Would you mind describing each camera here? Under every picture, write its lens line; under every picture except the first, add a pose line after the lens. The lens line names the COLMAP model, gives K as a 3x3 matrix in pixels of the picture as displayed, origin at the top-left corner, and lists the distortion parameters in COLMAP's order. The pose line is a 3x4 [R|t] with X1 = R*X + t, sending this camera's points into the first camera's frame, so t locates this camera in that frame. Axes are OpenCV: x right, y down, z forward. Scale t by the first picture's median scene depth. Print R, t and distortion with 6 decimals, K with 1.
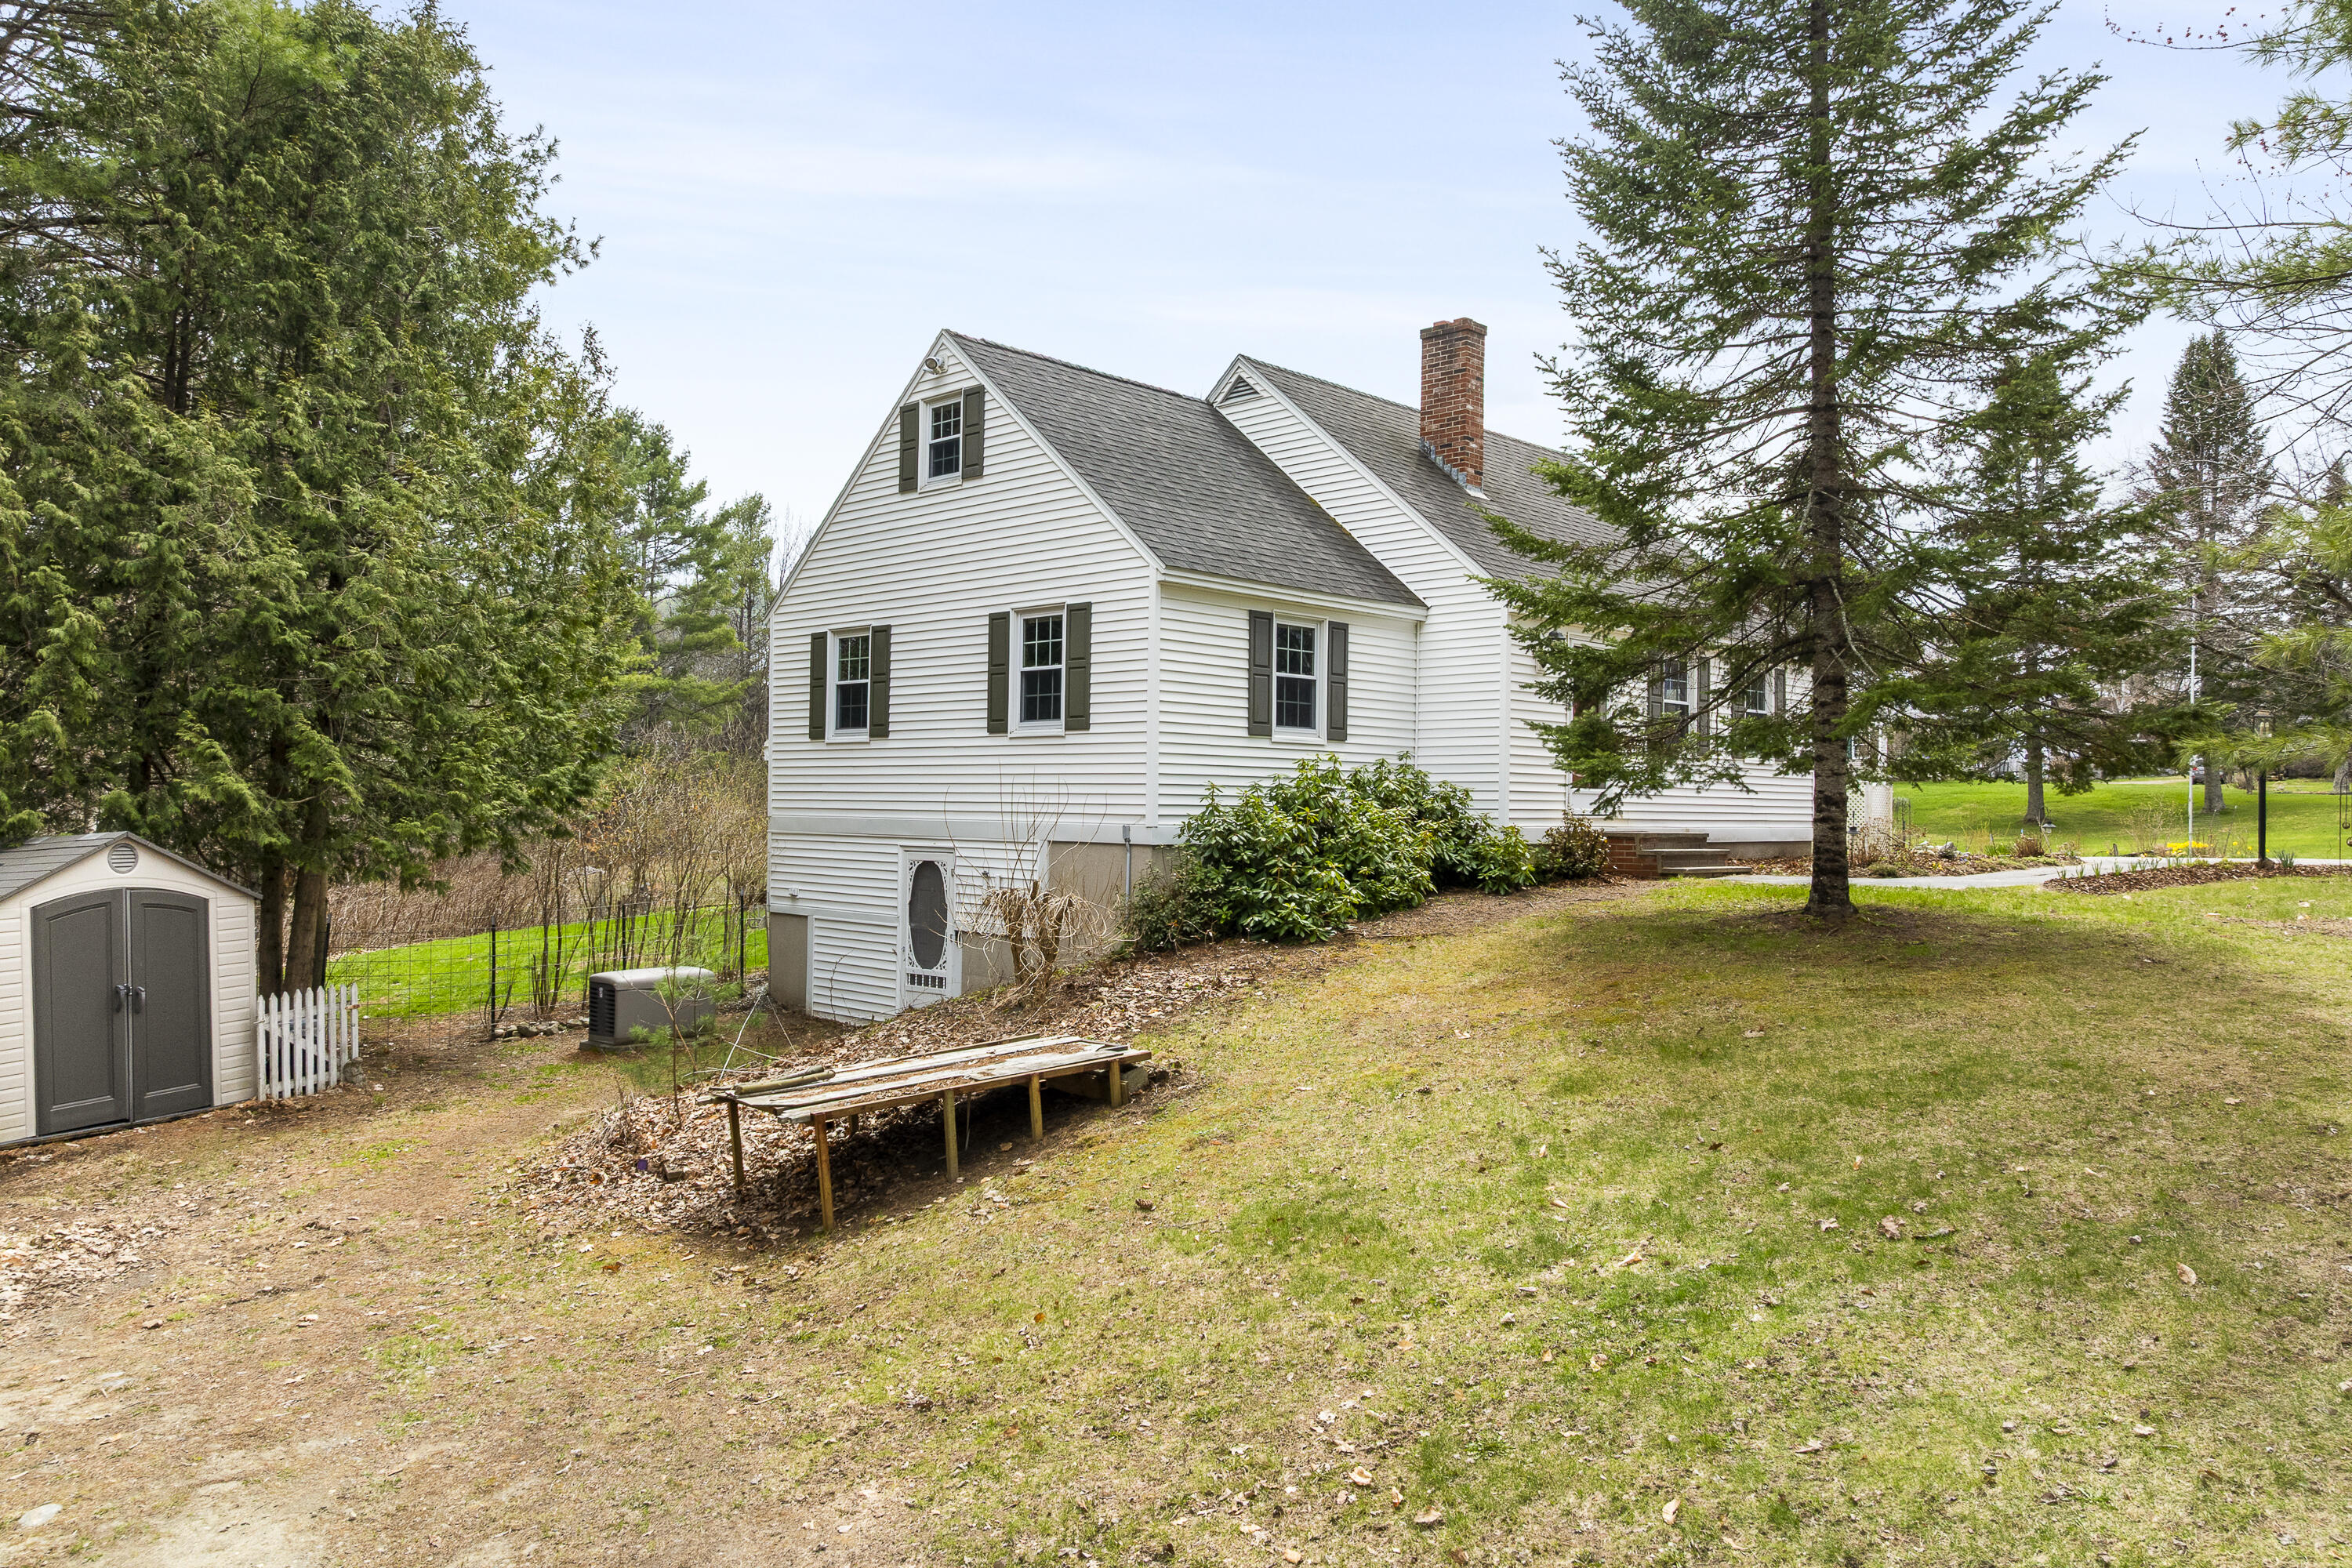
lens RADIAL K [[1629.9, 0, 1178.1], [0, 1629.9, 773.8], [0, 0, 1]] dist [-0.020928, 0.008400]
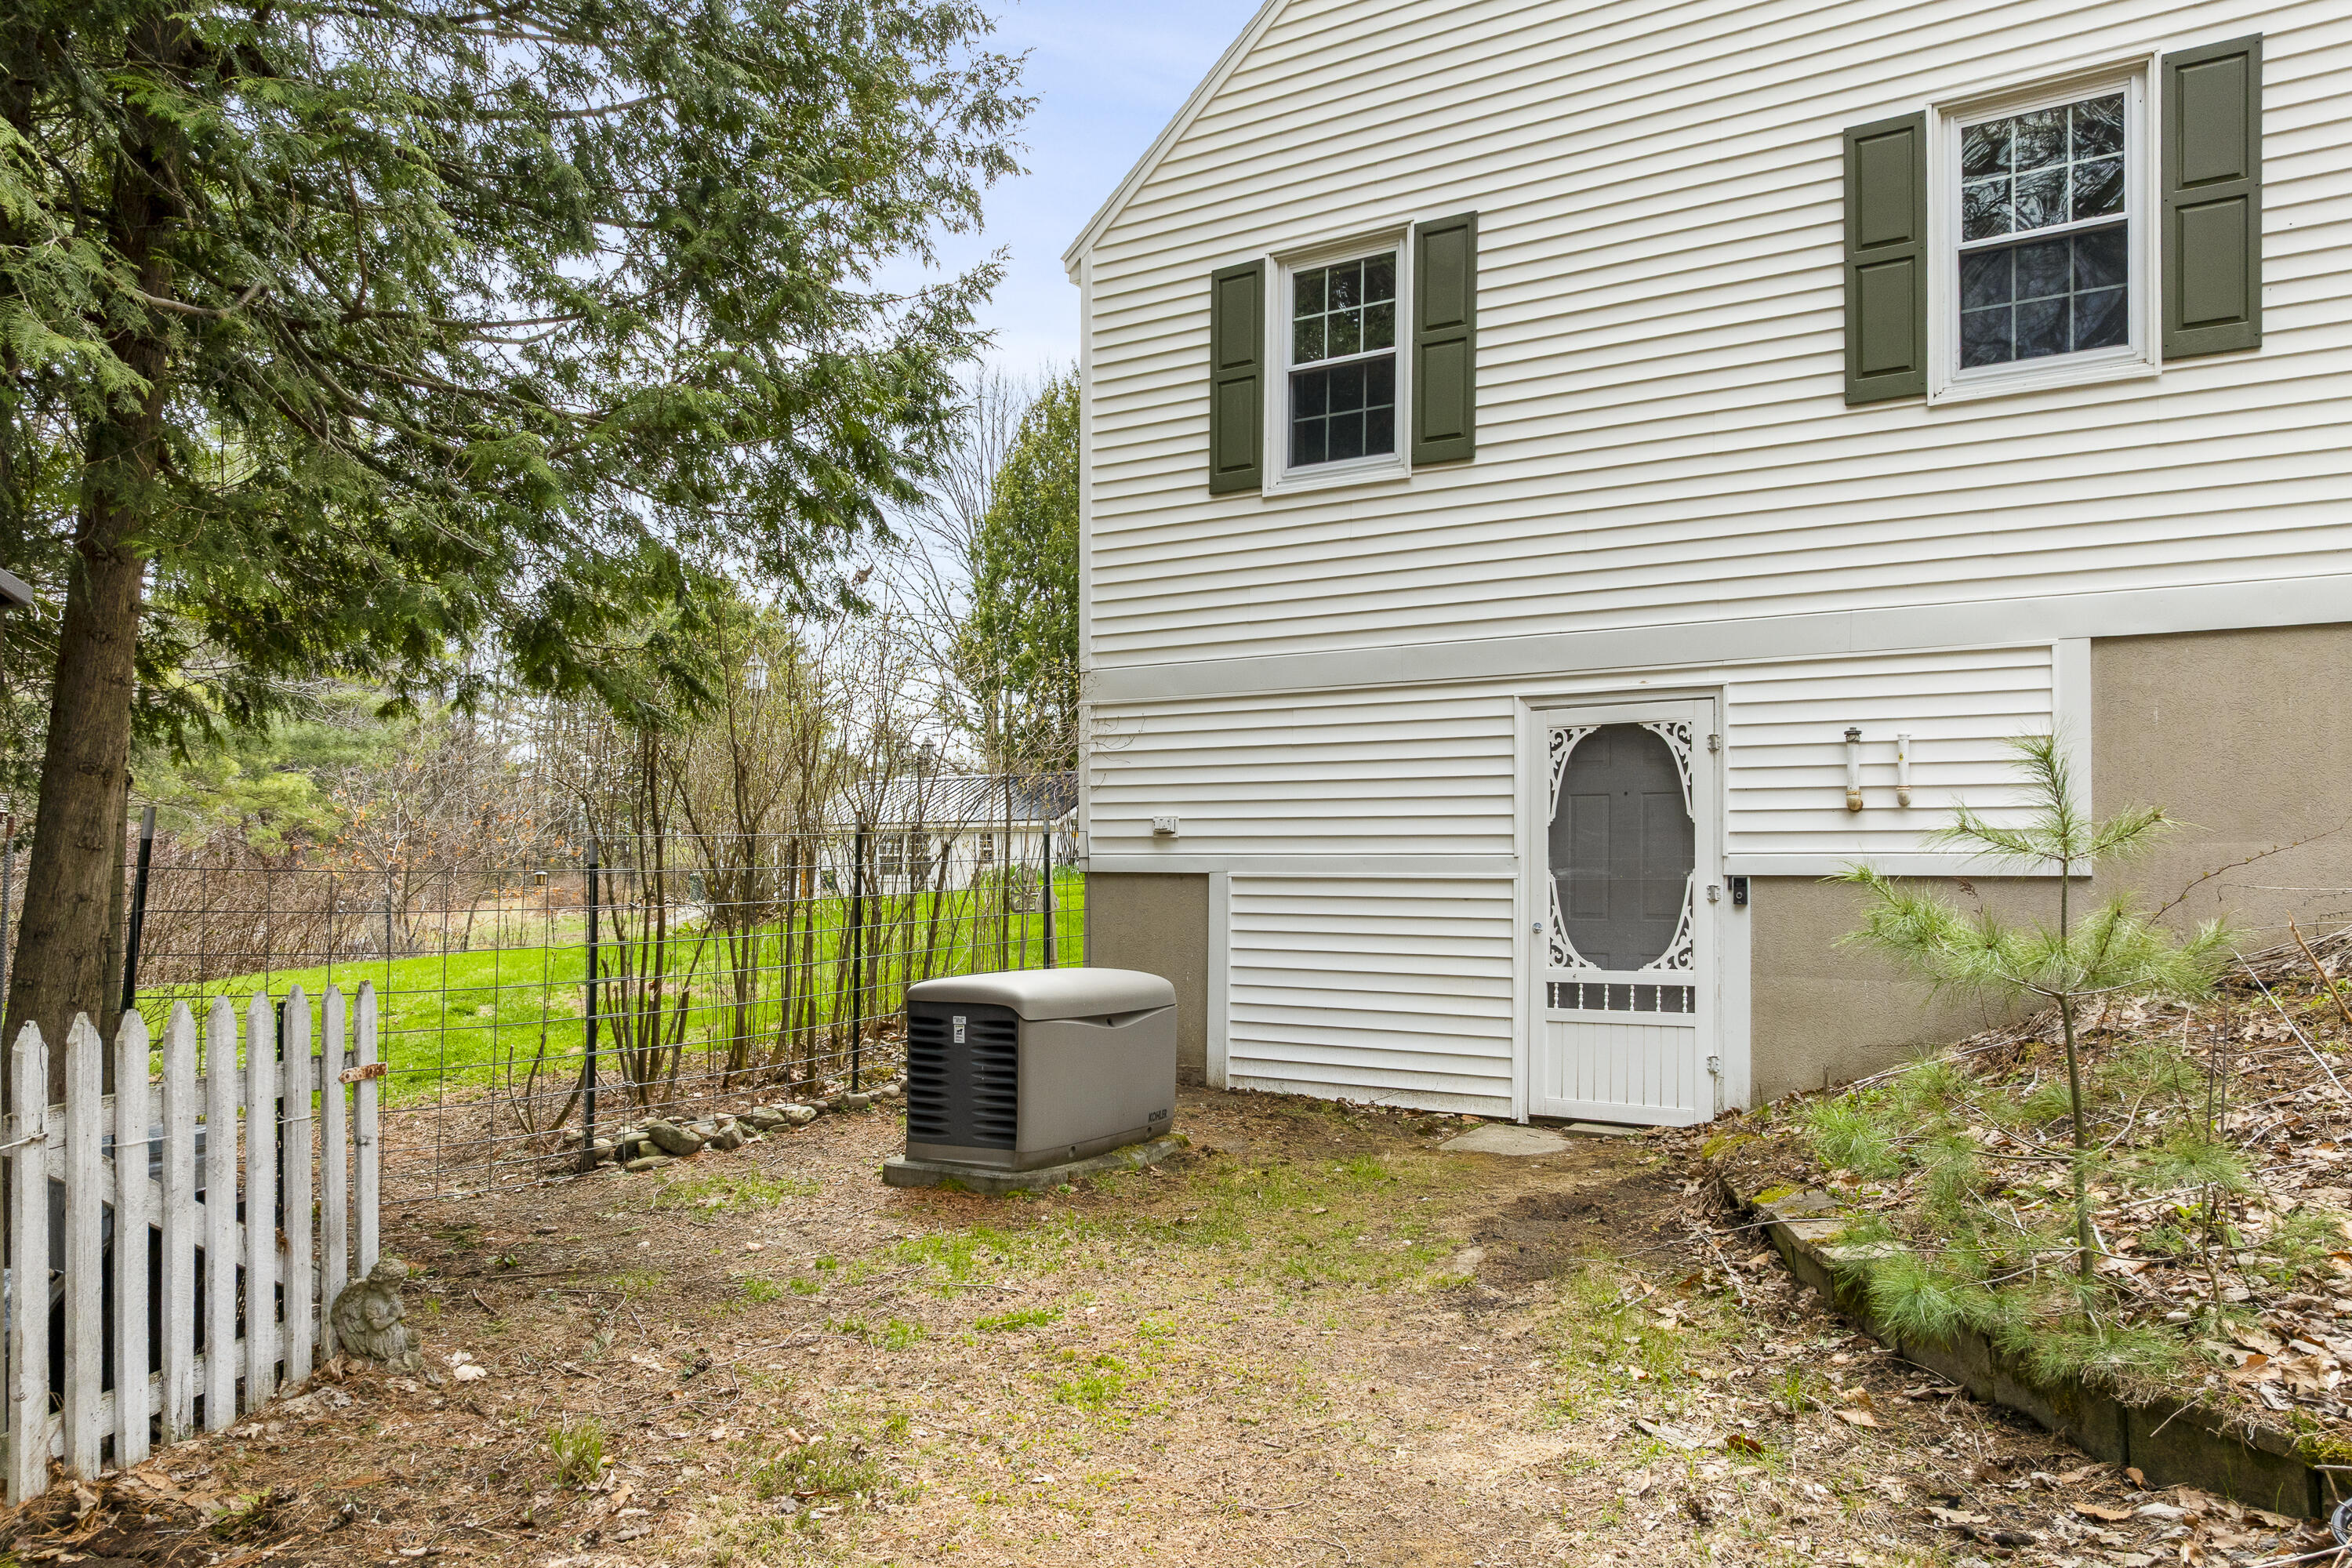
lens RADIAL K [[1629.9, 0, 1153.3], [0, 1629.9, 842.5], [0, 0, 1]] dist [-0.020928, 0.008400]
pose [[0.982614, 0.004450, 0.185605, -0.365976], [-0.003013, 0.999963, -0.008019, 0.091262], [-0.185633, 0.007321, 0.982592, 0.604608]]
